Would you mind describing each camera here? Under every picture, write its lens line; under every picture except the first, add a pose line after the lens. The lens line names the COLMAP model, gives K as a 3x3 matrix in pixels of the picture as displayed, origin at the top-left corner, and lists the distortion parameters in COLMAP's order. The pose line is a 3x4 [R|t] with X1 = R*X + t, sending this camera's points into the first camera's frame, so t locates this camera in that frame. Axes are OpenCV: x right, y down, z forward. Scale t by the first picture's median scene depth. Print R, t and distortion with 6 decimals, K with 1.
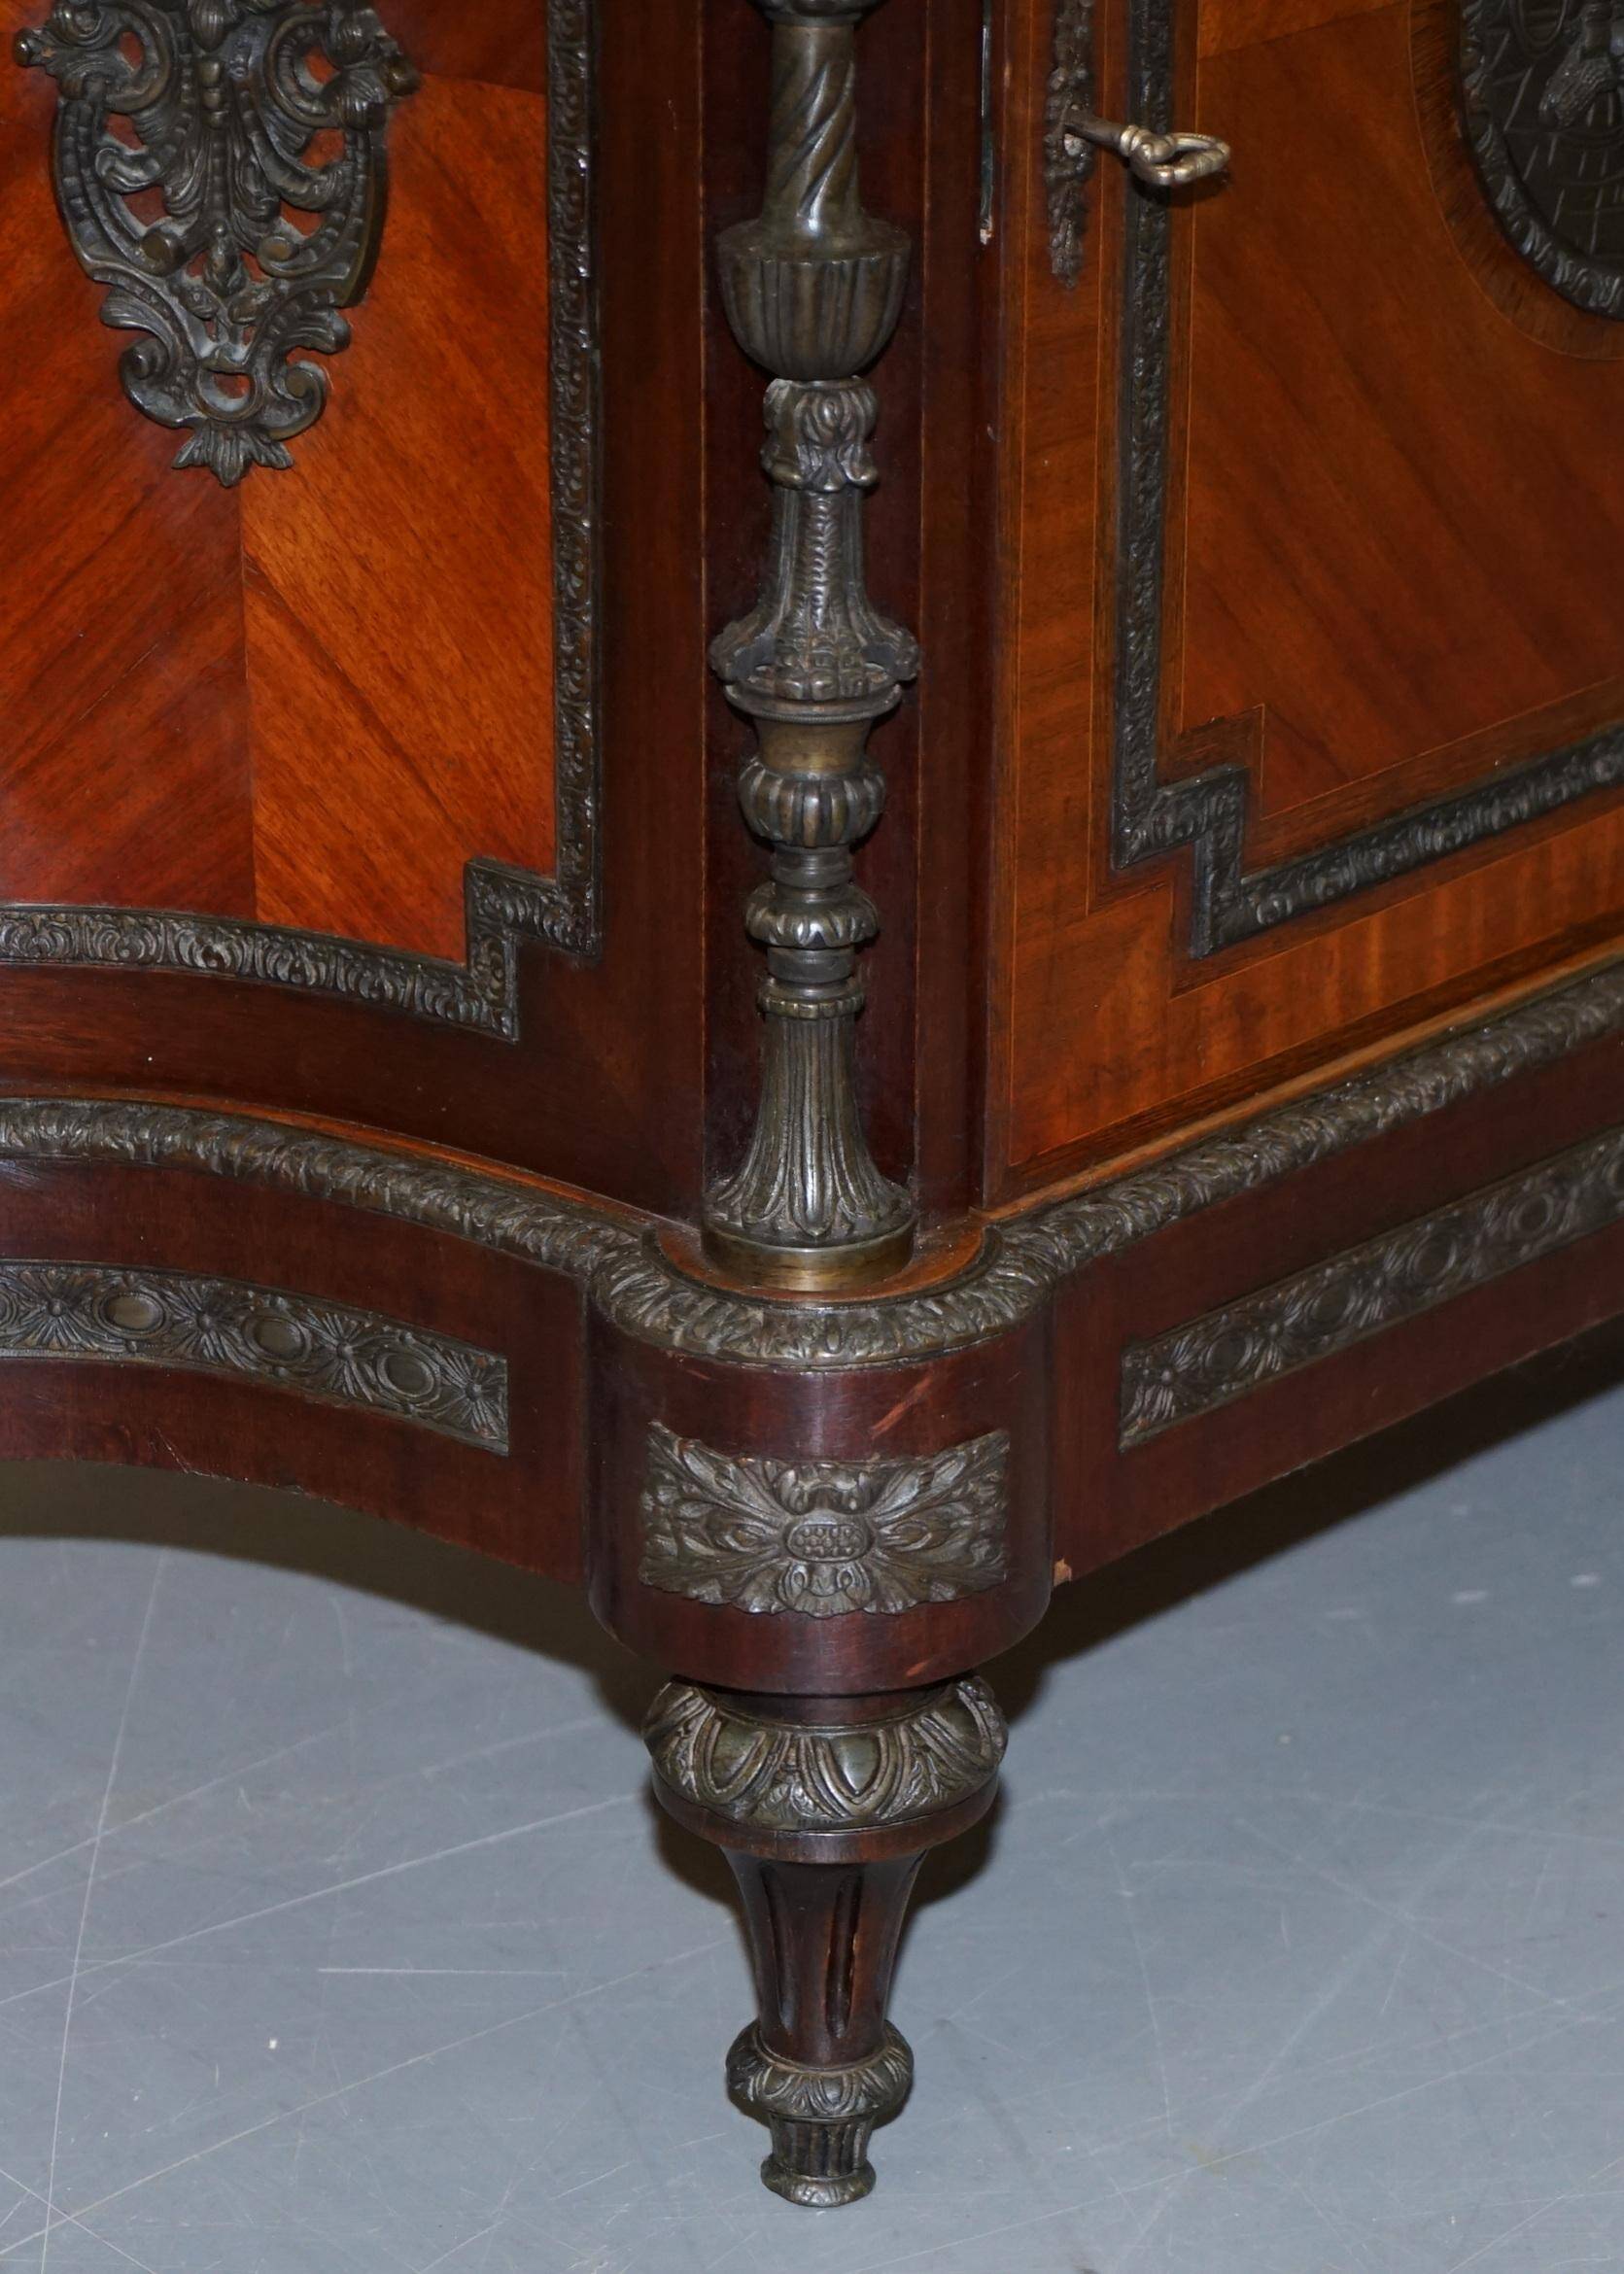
lens RADIAL K [[7492.5, 0, 840.2], [0, 7492.5, 1142.0], [0, 0, 1]] dist [0.037668, -1.224950]
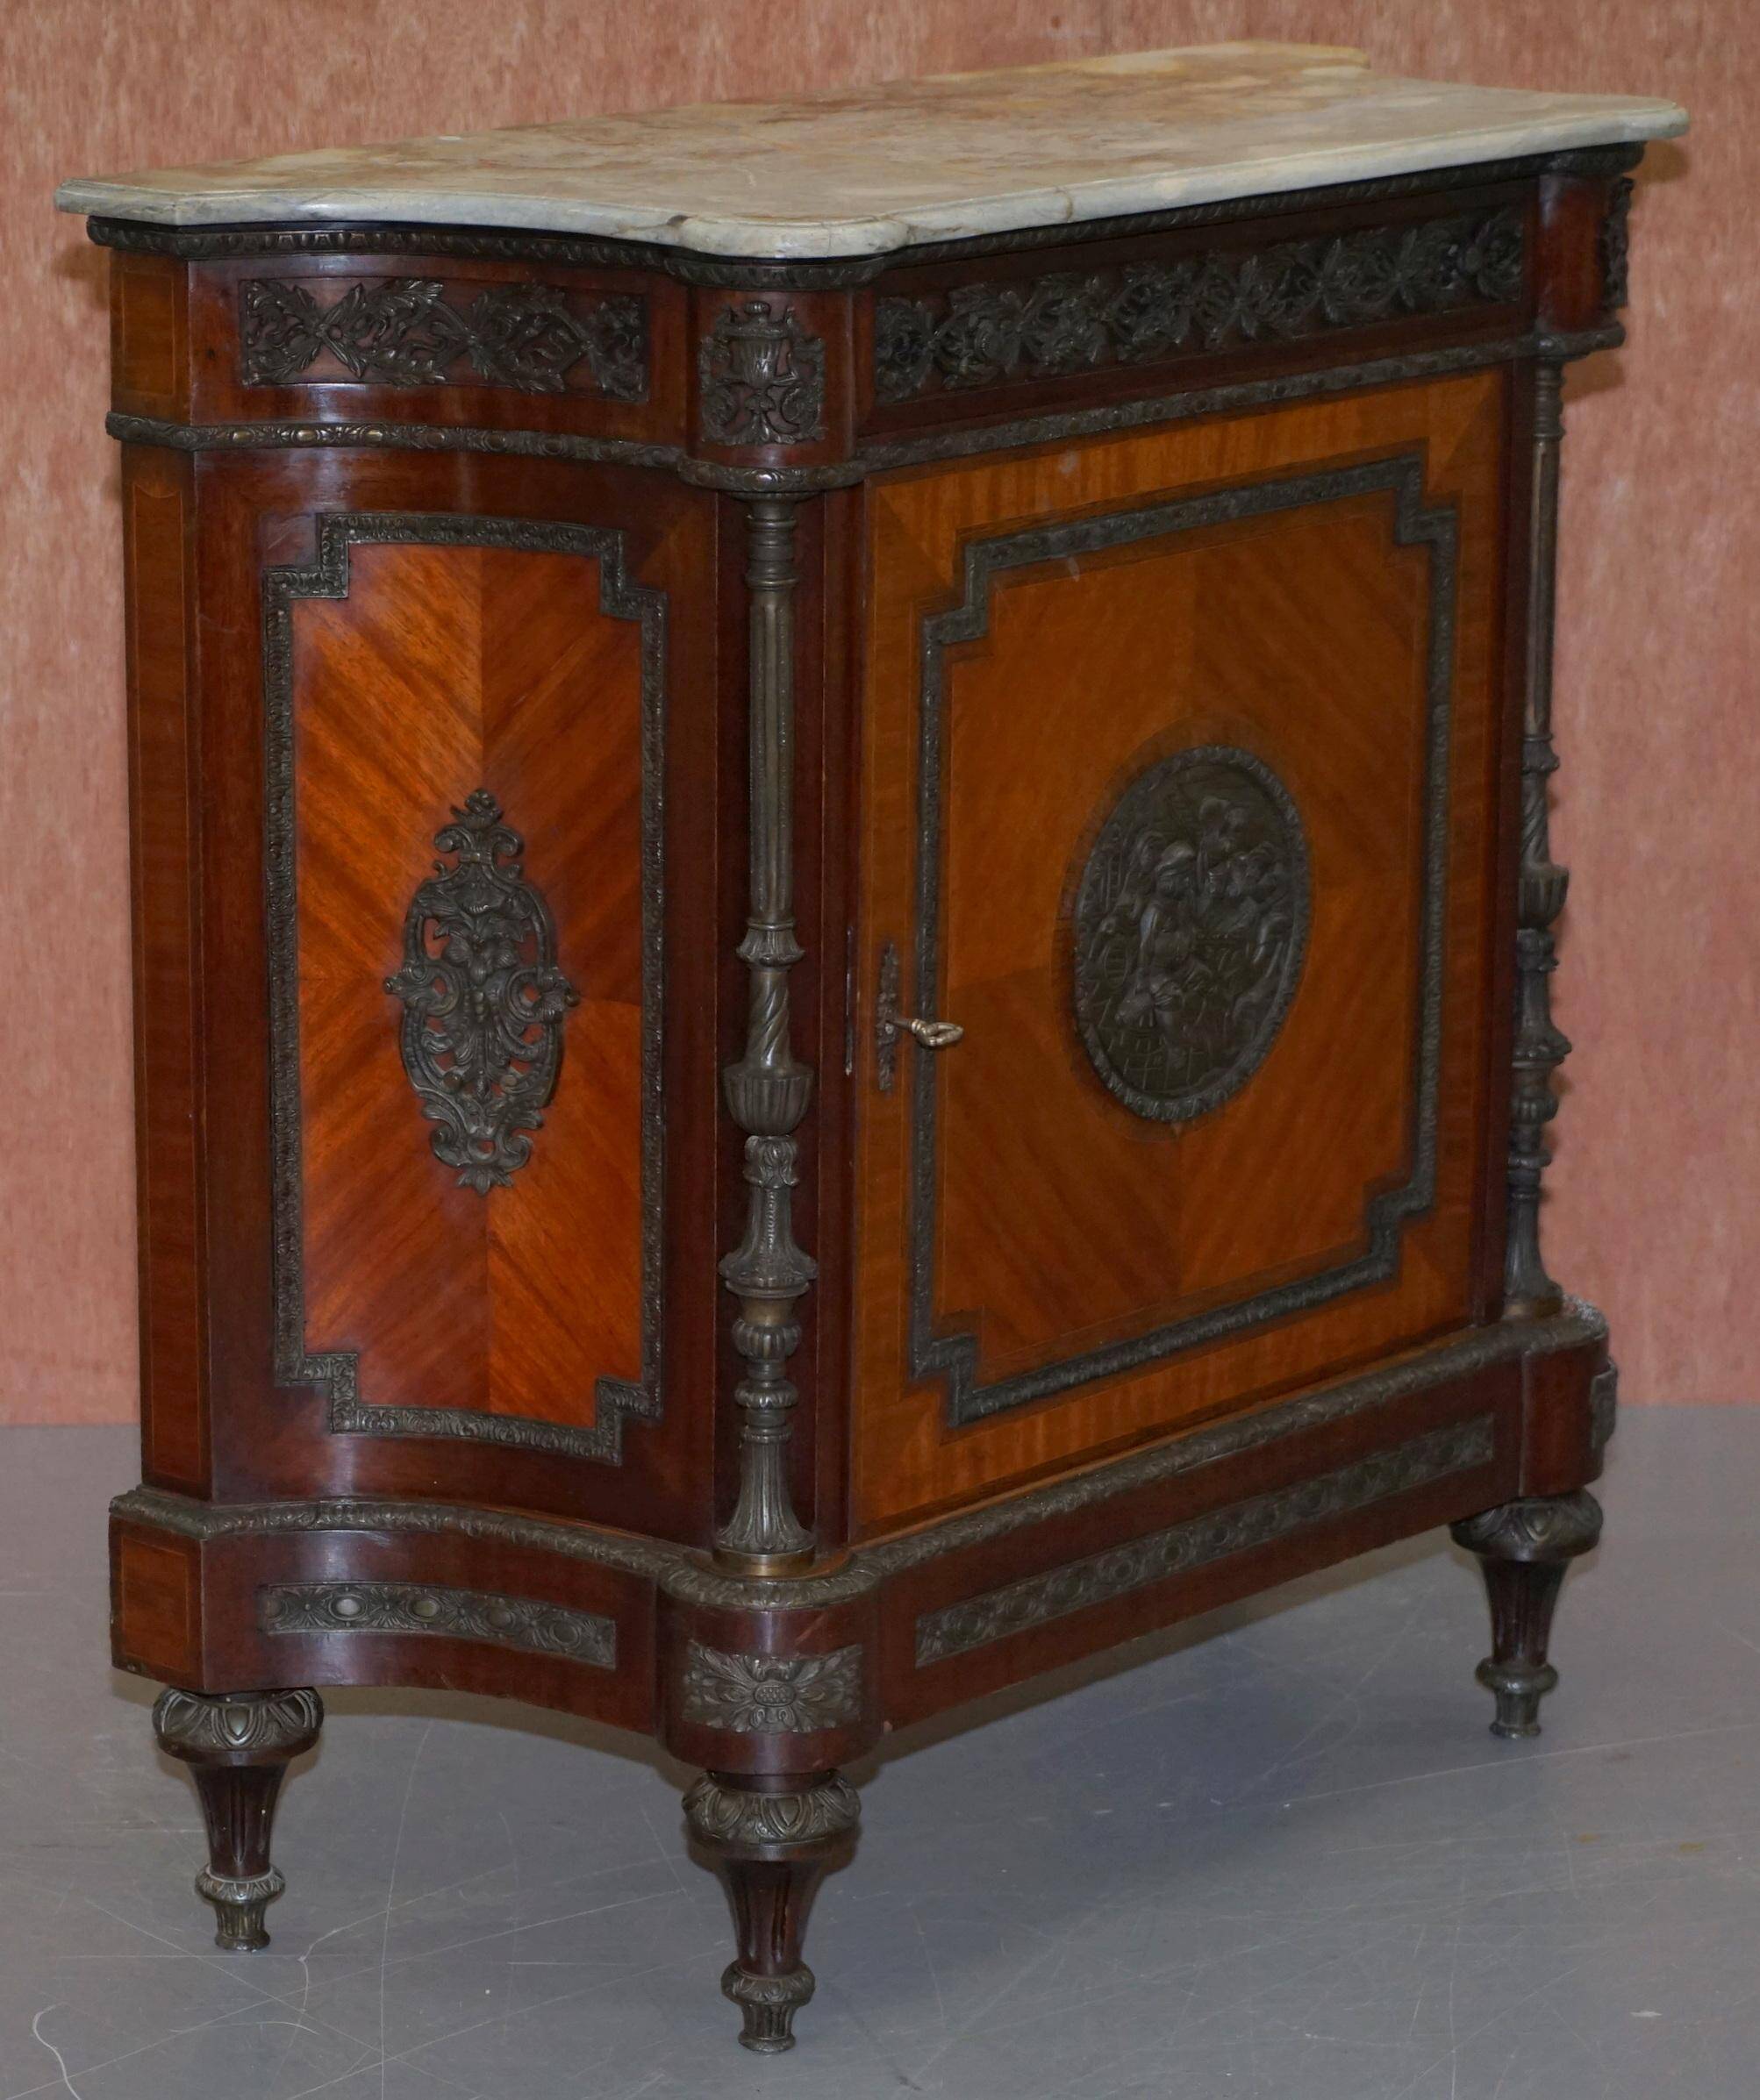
lens RADIAL K [[6729.8, 0, 880.0], [0, 6729.8, 1050.0], [0, 0, 1]] dist [-0.135821, -0.831154]
pose [[0.999540, -0.000130, 0.030321, -0.028339], [0.004760, 0.988261, -0.152704, 0.157869], [-0.029945, 0.152778, 0.987807, -0.850313]]
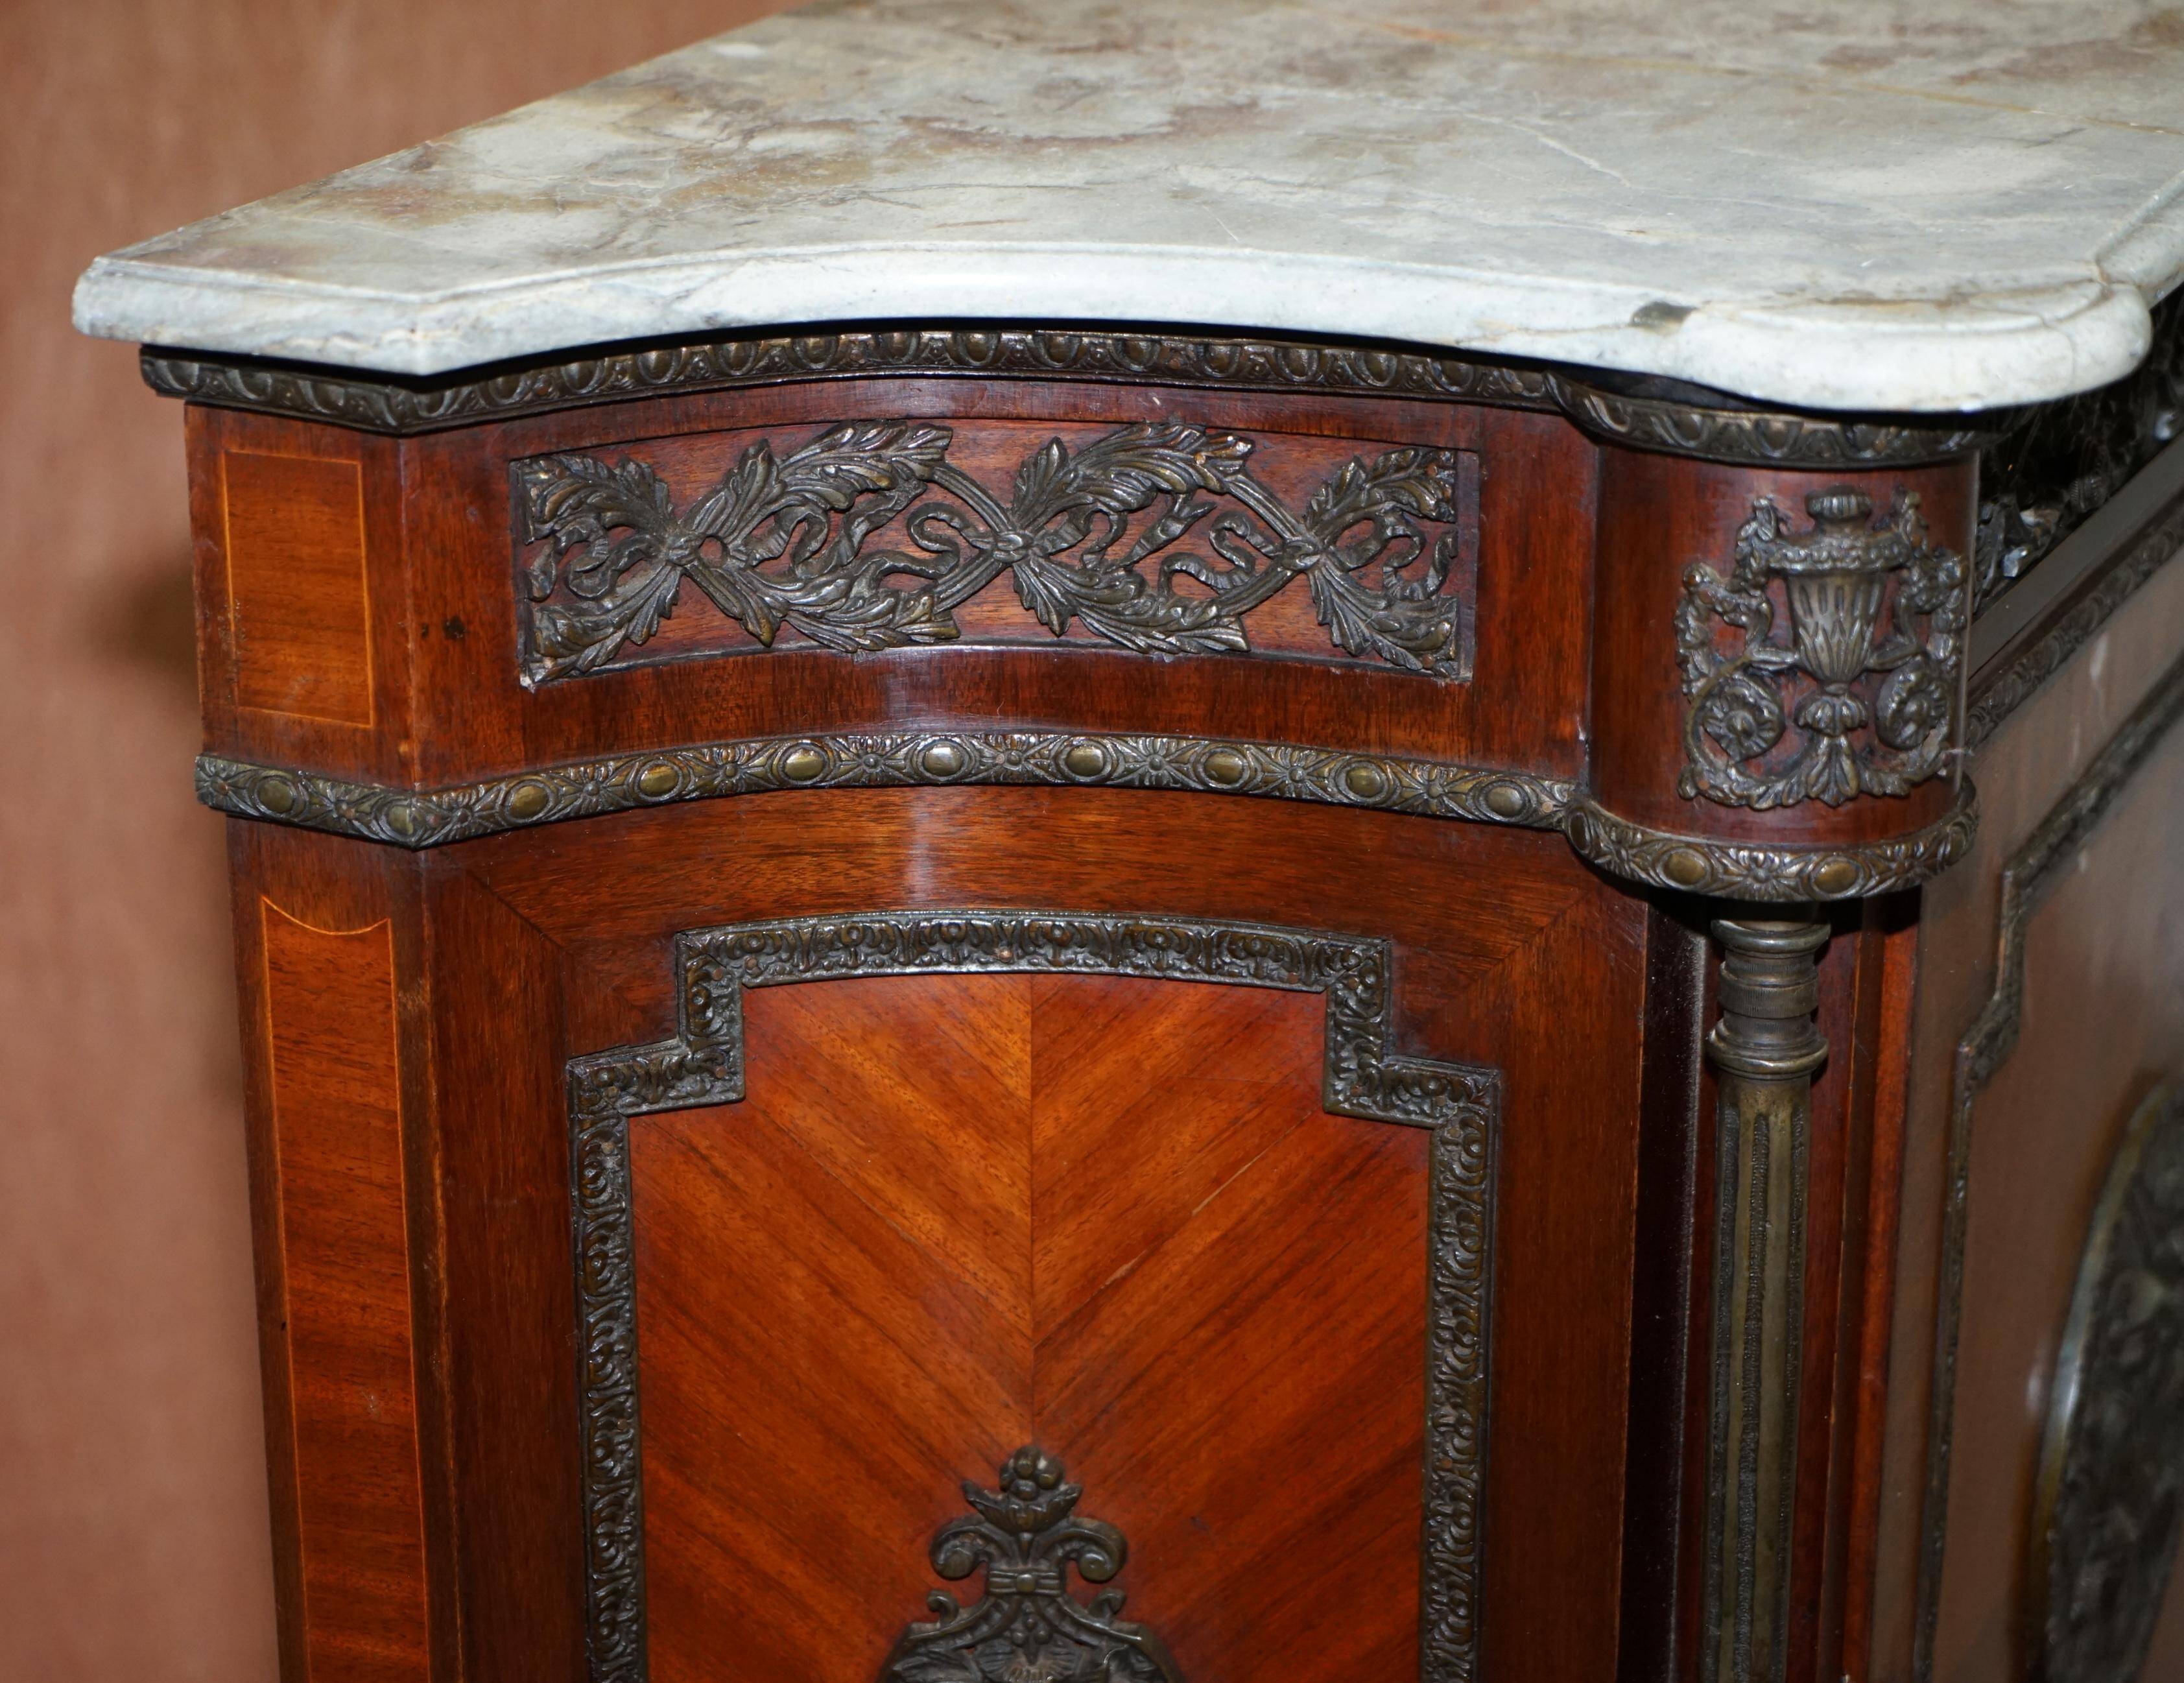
lens RADIAL K [[5154.3, 0, 1012.2], [0, 5154.3, 840.8], [0, 0, 1]] dist [-0.062448, 0.083510]
pose [[0.959295, -0.101949, 0.263361, -0.254440], [0.115433, 0.992655, -0.036203, -0.250389], [-0.257736, 0.065130, 0.964018, 0.307293]]
